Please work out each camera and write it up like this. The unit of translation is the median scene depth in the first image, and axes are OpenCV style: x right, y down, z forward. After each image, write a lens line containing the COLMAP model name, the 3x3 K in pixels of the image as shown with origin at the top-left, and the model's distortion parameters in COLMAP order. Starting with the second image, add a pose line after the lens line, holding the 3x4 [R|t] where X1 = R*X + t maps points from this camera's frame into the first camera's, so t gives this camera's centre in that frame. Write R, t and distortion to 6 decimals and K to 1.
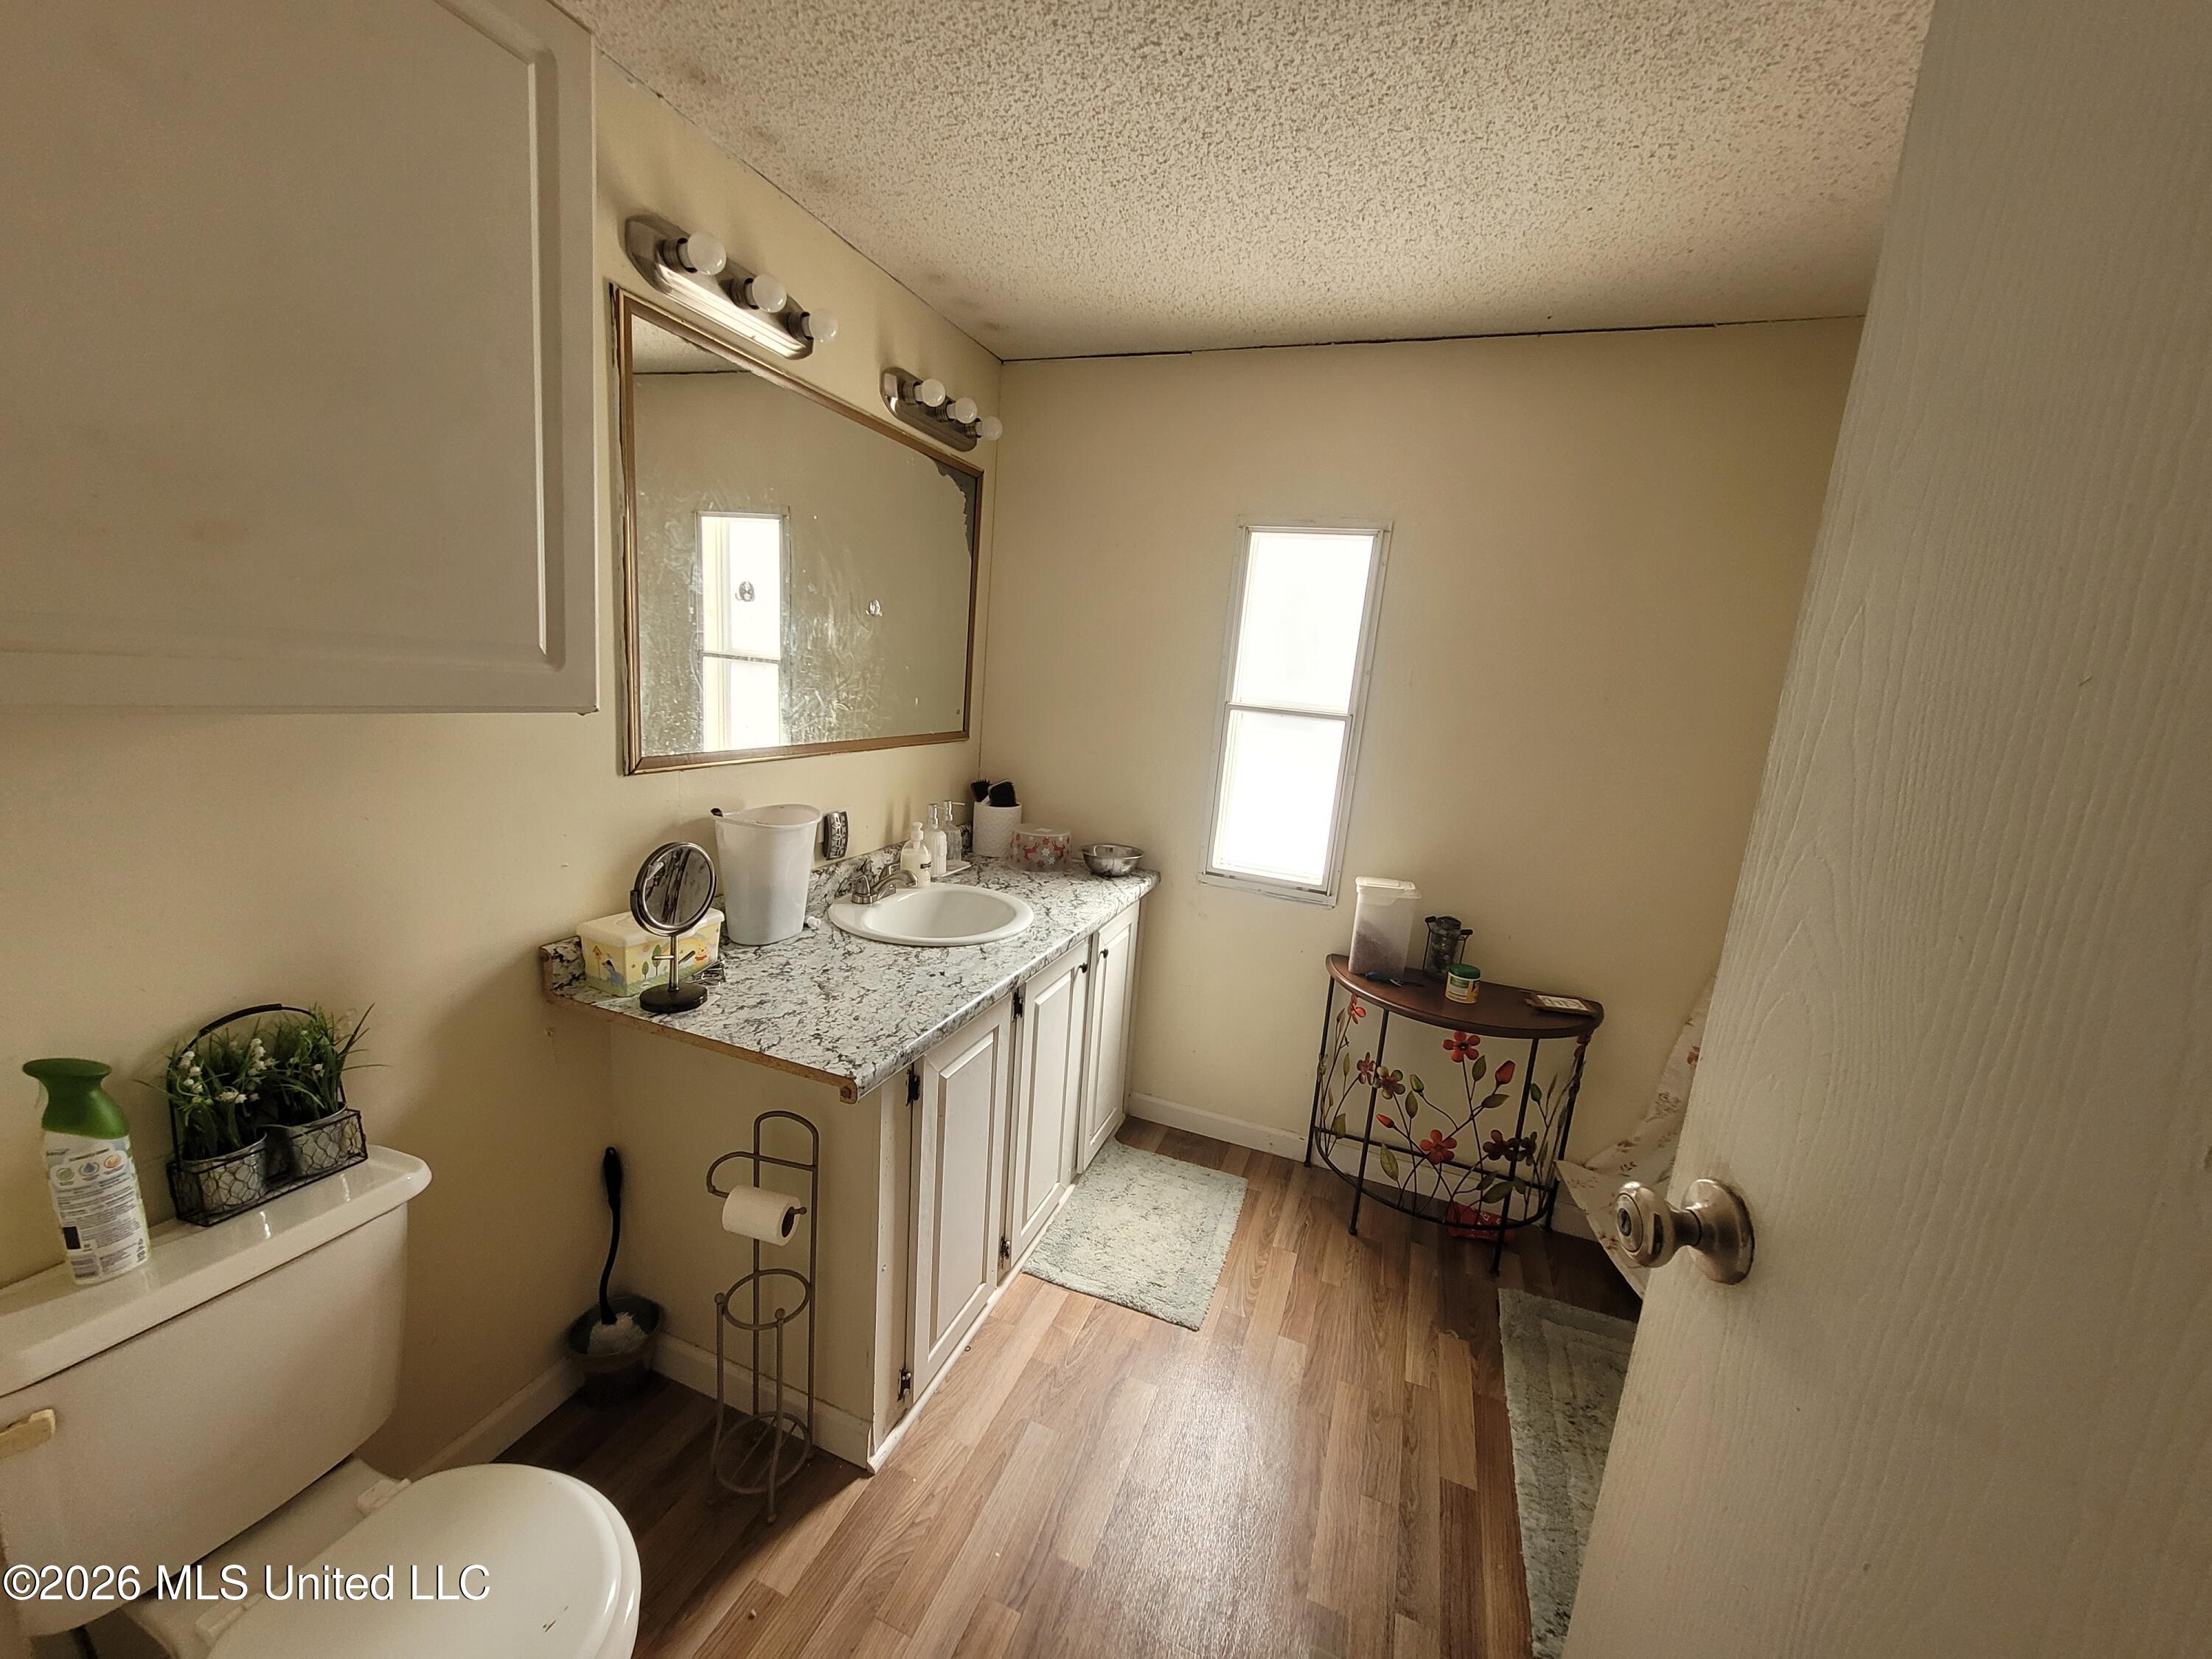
lens RADIAL K [[864.1, 0, 1092.9], [0, 864.1, 832.9], [0, 0, 1]] dist [0.014812, -0.005976]
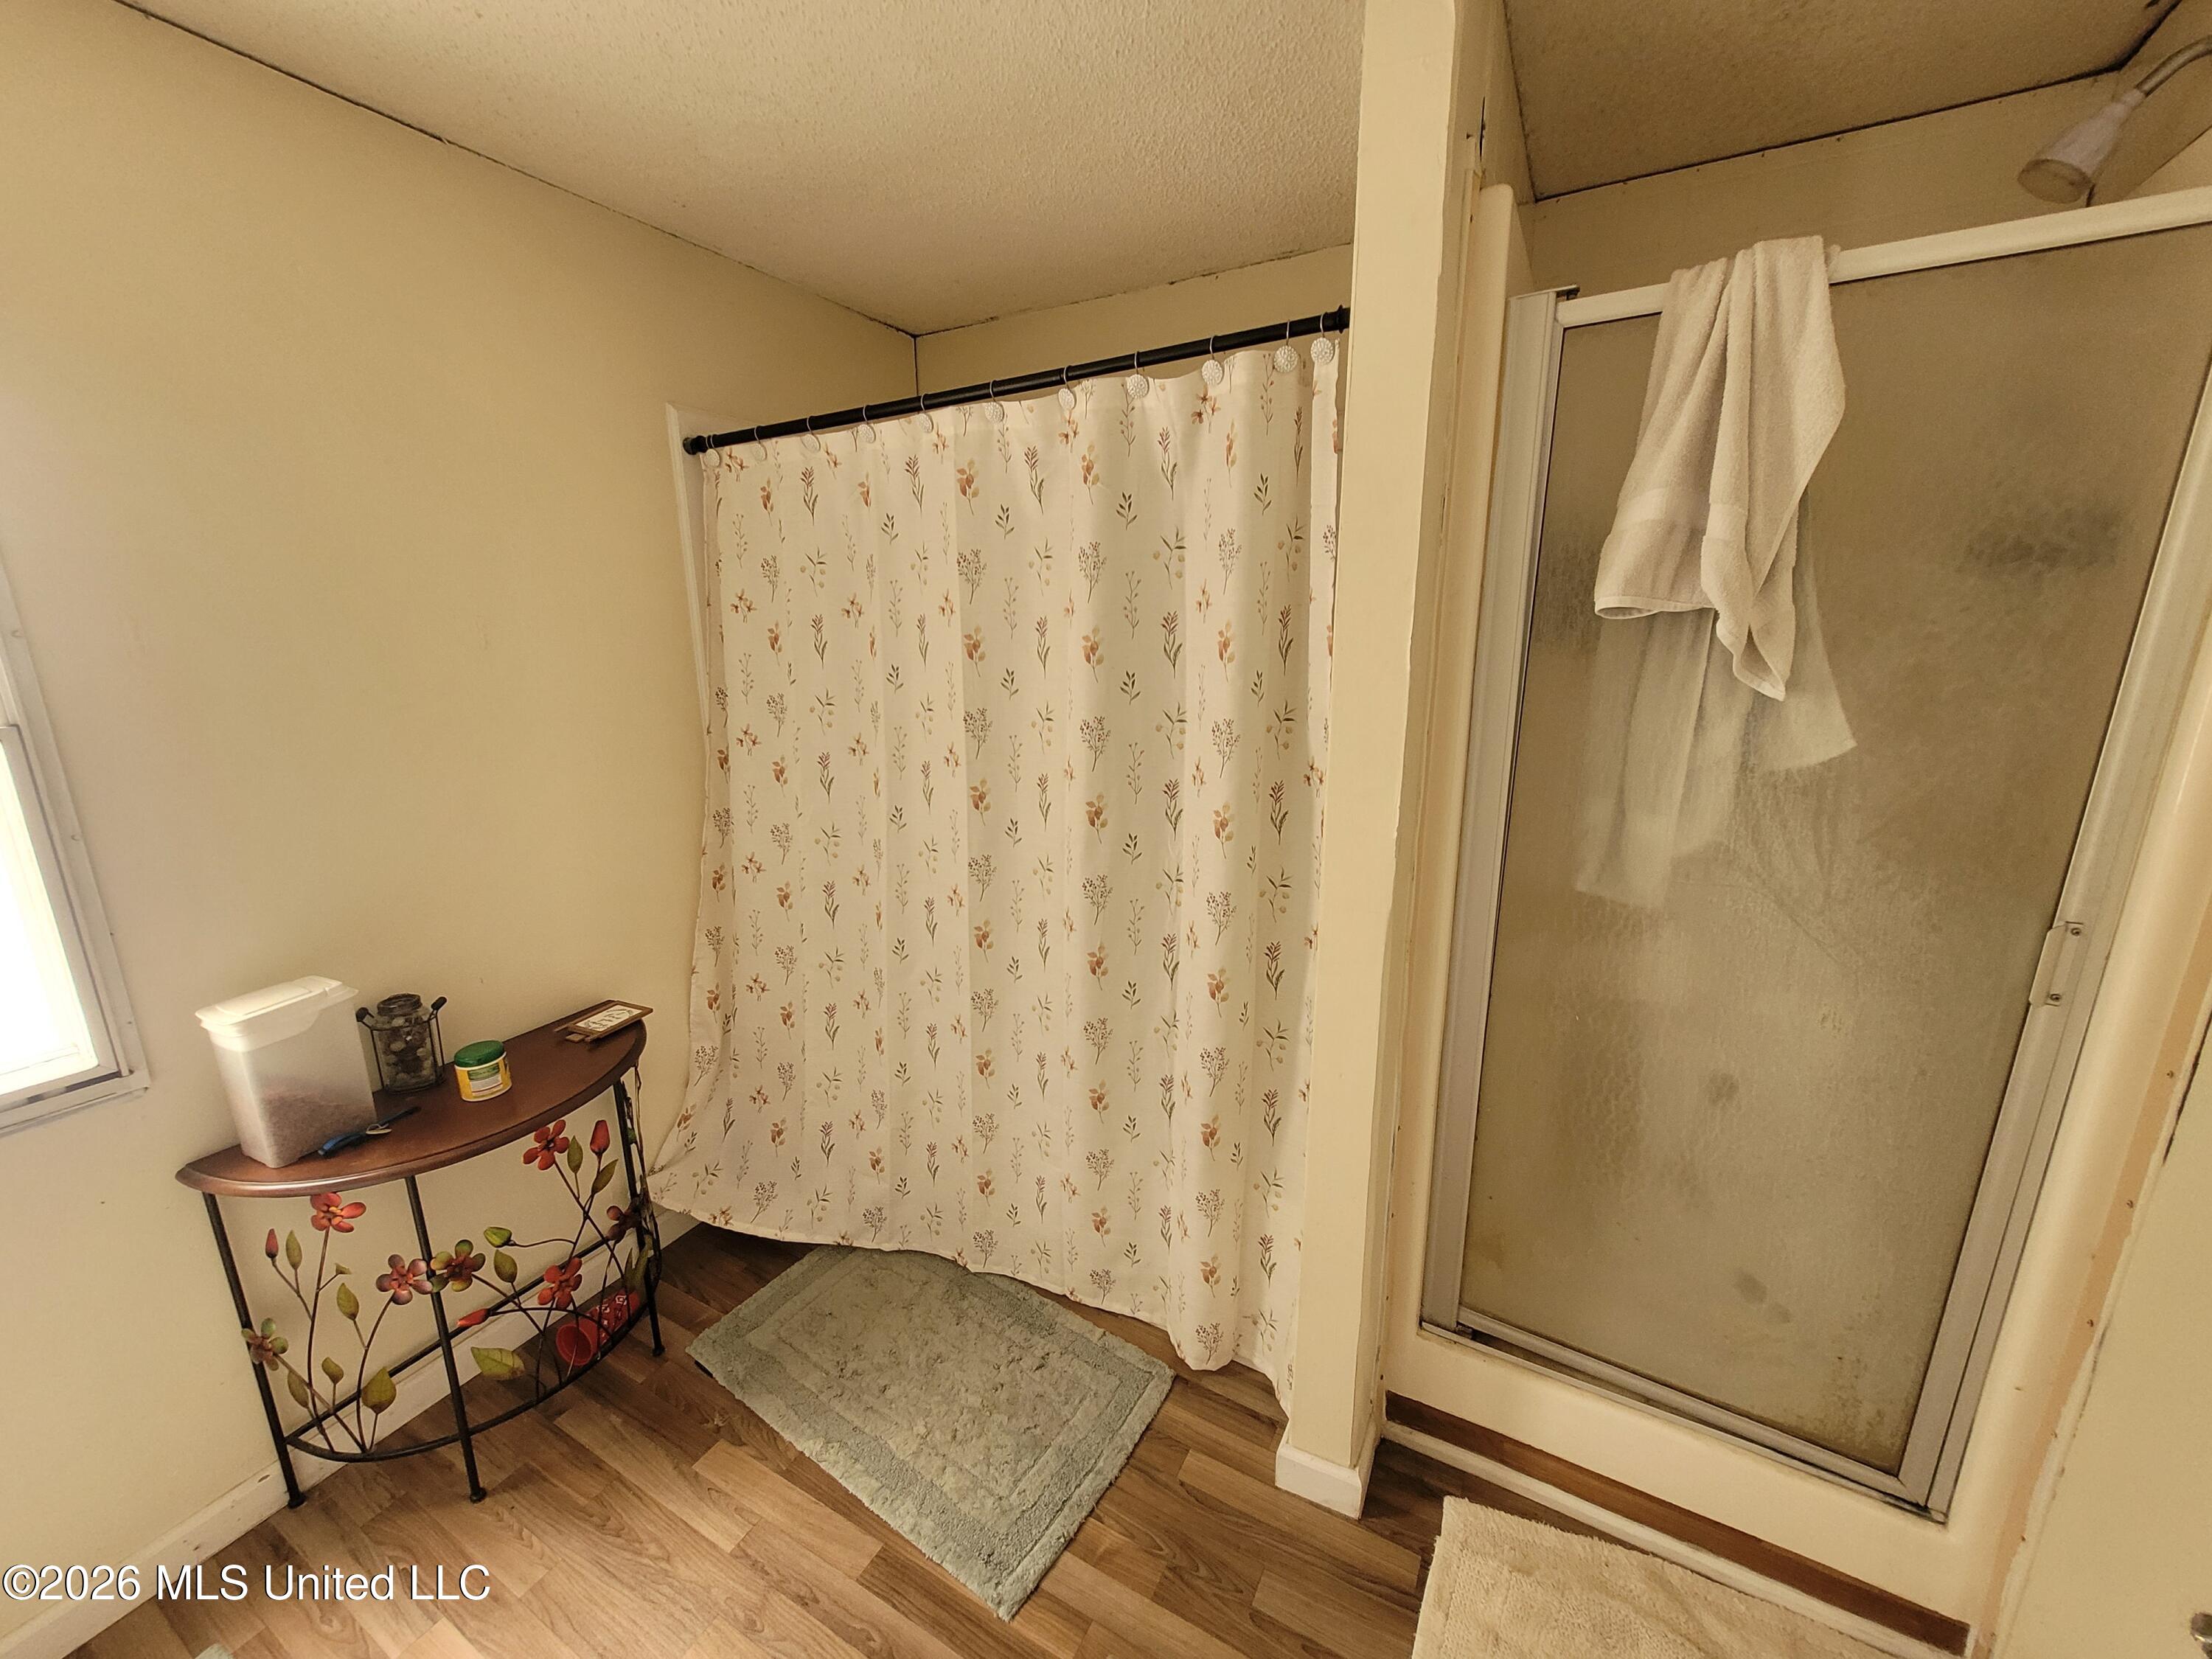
lens RADIAL K [[864.1, 0, 1092.9], [0, 864.1, 832.9], [0, 0, 1]] dist [0.014812, -0.005976]
pose [[0.136598, -0.310983, 0.940548, -0.105094], [0.211683, 0.936681, 0.278961, -0.097658], [-0.967745, 0.160992, 0.193779, 0.366305]]
